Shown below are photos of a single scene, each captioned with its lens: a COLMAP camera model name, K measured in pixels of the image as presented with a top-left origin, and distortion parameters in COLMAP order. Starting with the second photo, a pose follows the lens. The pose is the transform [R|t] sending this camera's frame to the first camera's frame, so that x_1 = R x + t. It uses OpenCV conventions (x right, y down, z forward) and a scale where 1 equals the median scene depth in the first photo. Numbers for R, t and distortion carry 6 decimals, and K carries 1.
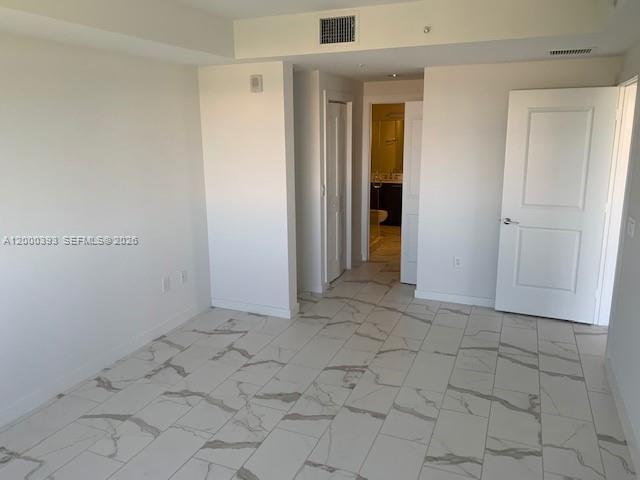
lens RADIAL K [[484.7, 0, 319.2], [0, 484.7, 238.9], [0, 0, 1]] dist [0.001995, -0.020675]
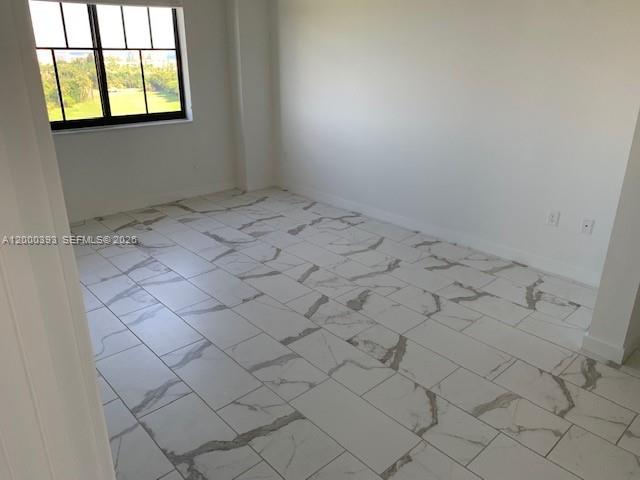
lens RADIAL K [[484.7, 0, 319.5], [0, 484.7, 239.1], [0, 0, 1]] dist [0.001995, -0.020675]
pose [[-0.418671, 0.338419, -0.842726, 0.754989], [-0.201205, 0.870341, 0.449469, -0.225550], [0.885568, 0.357741, -0.296295, 1.150856]]
